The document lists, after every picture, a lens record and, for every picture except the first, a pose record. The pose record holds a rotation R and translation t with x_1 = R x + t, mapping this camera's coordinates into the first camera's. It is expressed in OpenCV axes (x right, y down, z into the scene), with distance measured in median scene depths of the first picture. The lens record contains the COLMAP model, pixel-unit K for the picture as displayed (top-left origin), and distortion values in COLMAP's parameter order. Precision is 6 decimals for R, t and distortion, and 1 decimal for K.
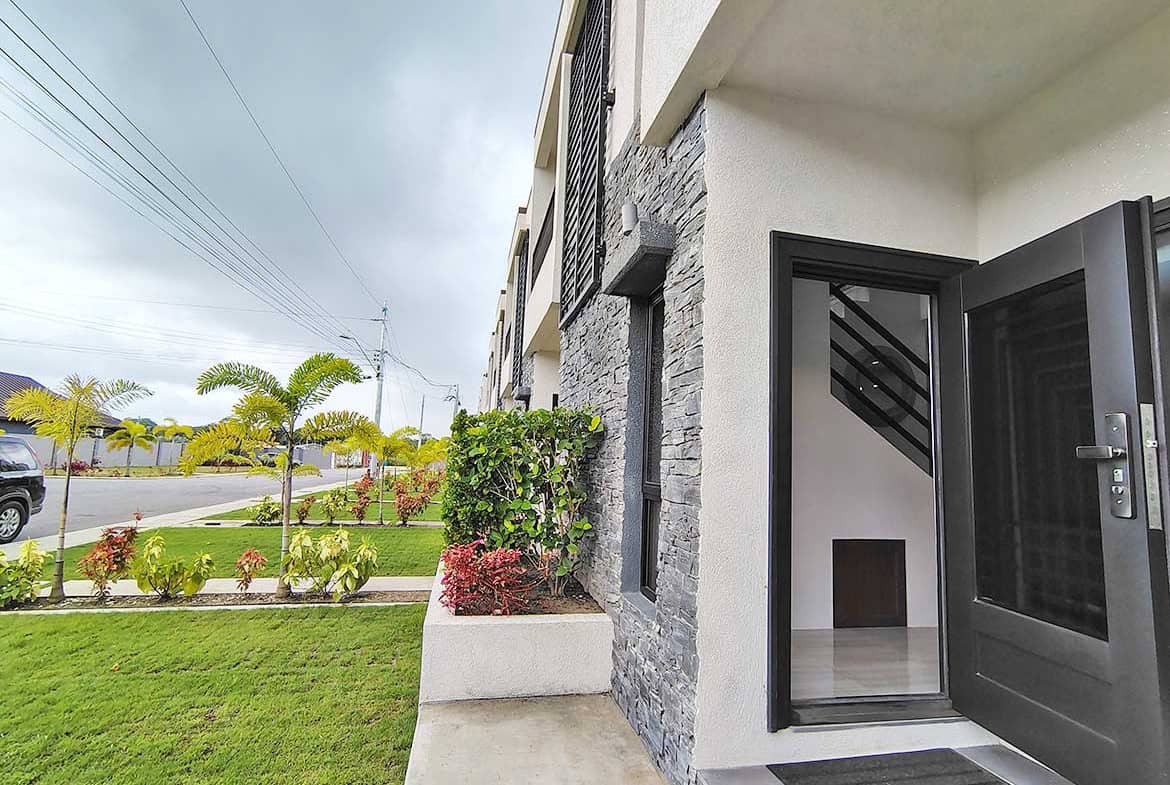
lens RADIAL K [[551.6, 0, 582.1], [0, 551.6, 398.6], [0, 0, 1]] dist [-0.001608, 0.001593]
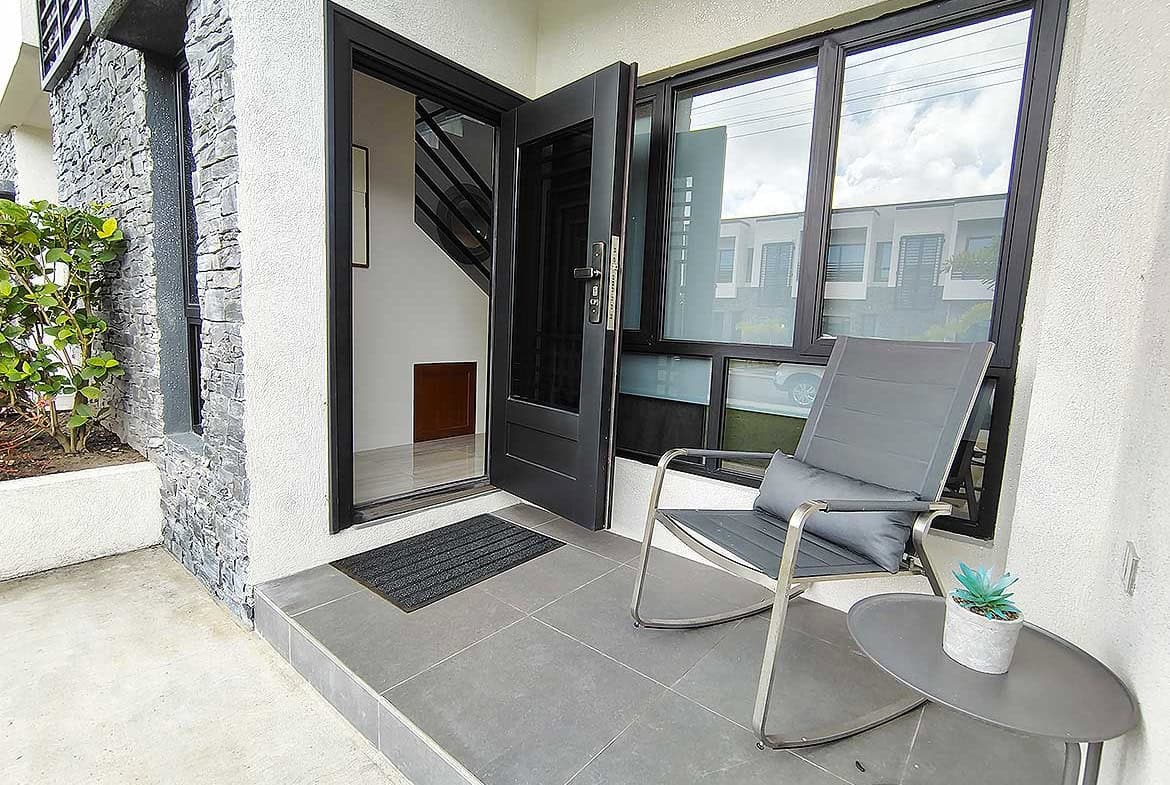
lens RADIAL K [[551.6, 0, 582.1], [0, 551.6, 398.6], [0, 0, 1]] dist [-0.001608, 0.001593]
pose [[0.790450, -0.086290, 0.606417, 0.081922], [-0.082962, 0.965822, 0.245571, 0.042763], [-0.606882, -0.244421, 0.756276, -0.025784]]
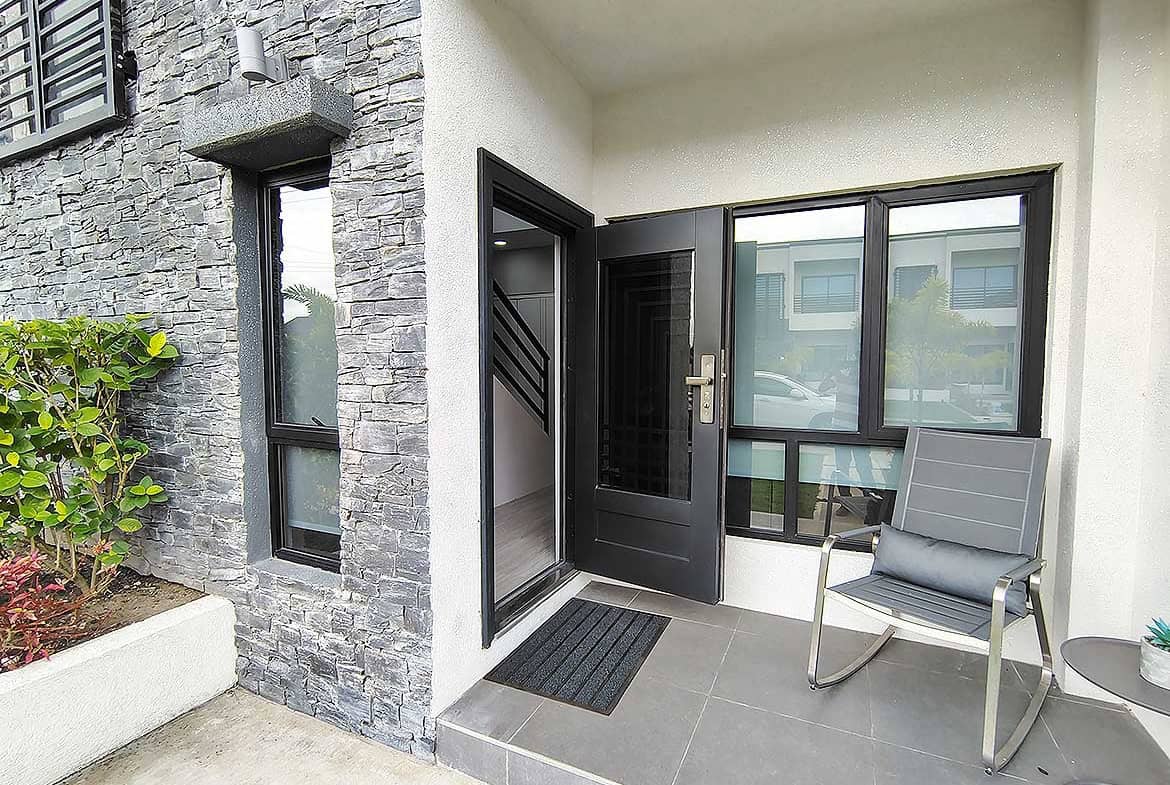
lens RADIAL K [[551.6, 0, 582.1], [0, 551.6, 398.6], [0, 0, 1]] dist [-0.001608, 0.001593]
pose [[0.611724, -0.095170, 0.785326, -0.279450], [-0.068467, 0.982642, 0.172413, -0.059211], [-0.788103, -0.159238, 0.594590, 0.236276]]
